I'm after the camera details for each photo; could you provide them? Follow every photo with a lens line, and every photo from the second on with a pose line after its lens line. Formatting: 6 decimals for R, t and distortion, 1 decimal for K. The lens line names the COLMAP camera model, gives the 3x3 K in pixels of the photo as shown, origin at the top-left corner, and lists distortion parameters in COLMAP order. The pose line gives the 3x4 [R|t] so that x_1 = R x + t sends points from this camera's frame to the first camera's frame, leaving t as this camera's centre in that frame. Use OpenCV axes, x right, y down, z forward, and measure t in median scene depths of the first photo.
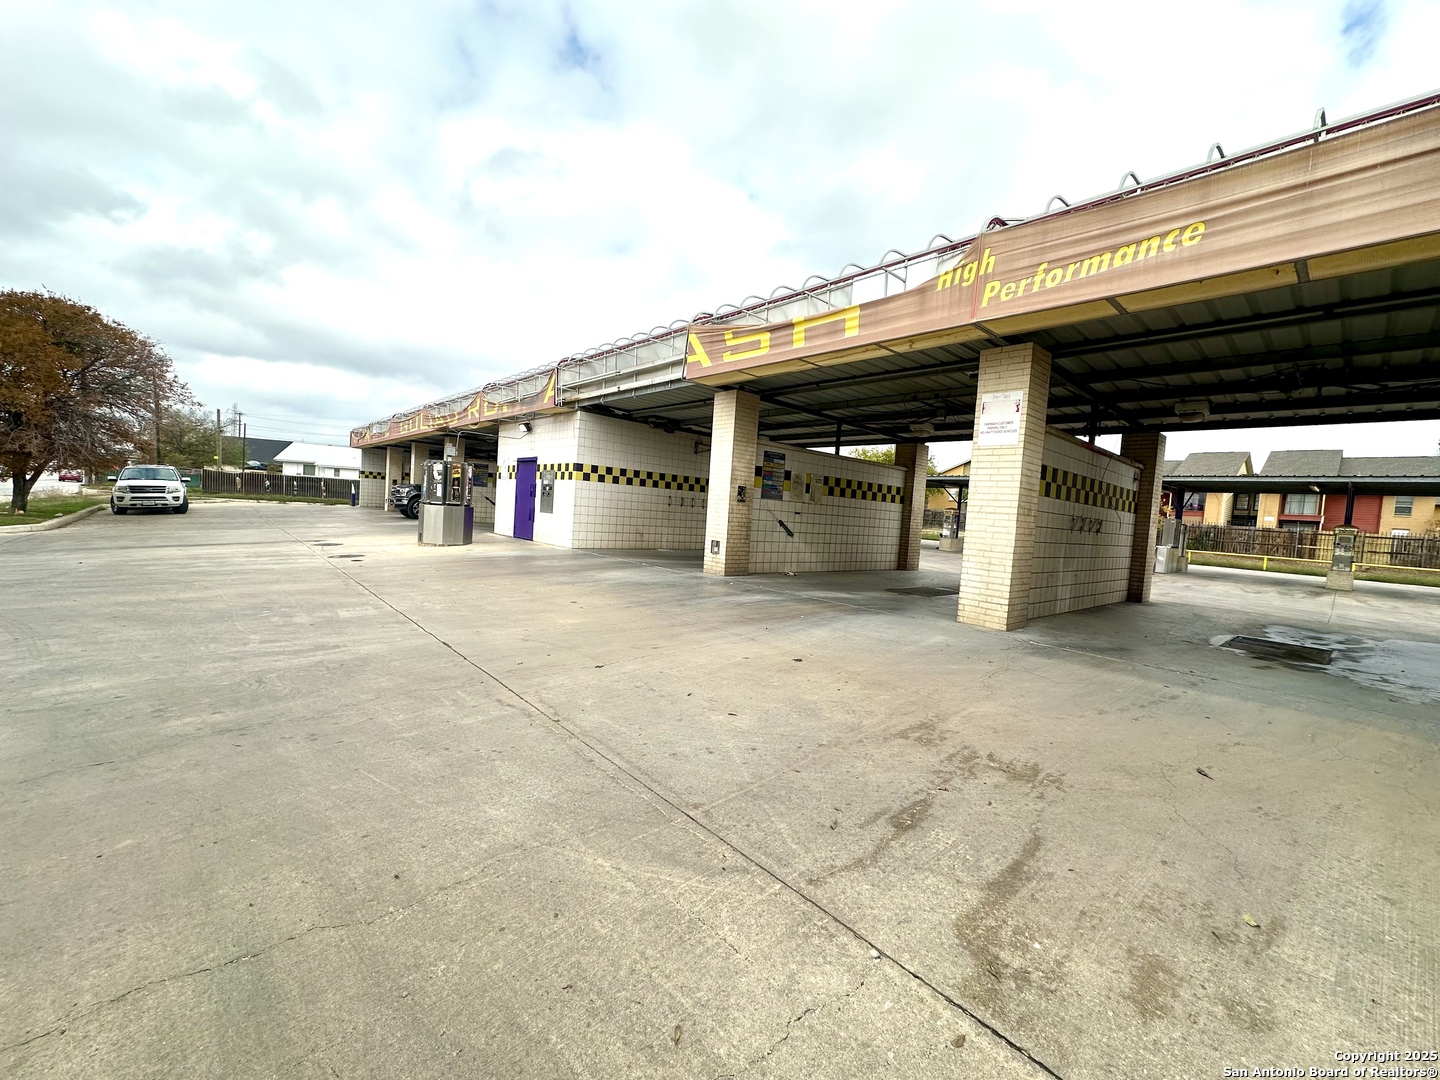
lens RADIAL K [[576.5, 0, 716.0], [0, 576.5, 538.7], [0, 0, 1]] dist [-0.002573, -0.000102]
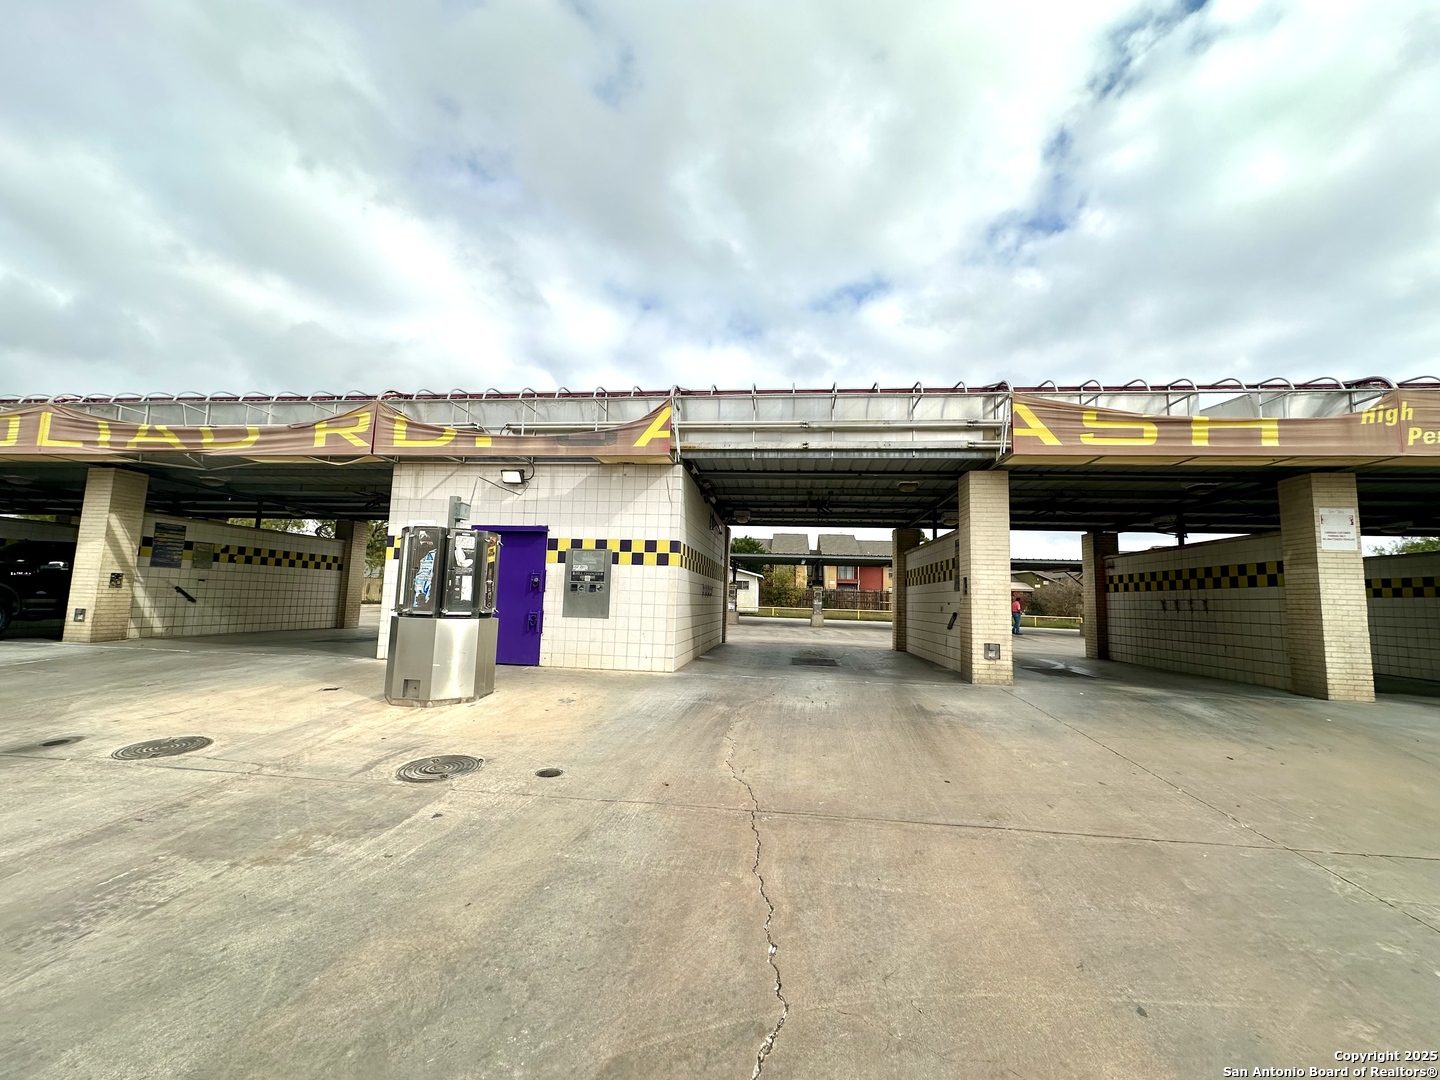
lens RADIAL K [[574.6, 0, 720.6], [0, 574.6, 539.5], [0, 0, 1]] dist [-0.001505, 0.000684]
pose [[0.742379, 0.025333, 0.669501, -1.032350], [0.052299, 0.994045, -0.095604, -0.105811], [-0.667936, 0.105989, 0.736633, 0.757651]]
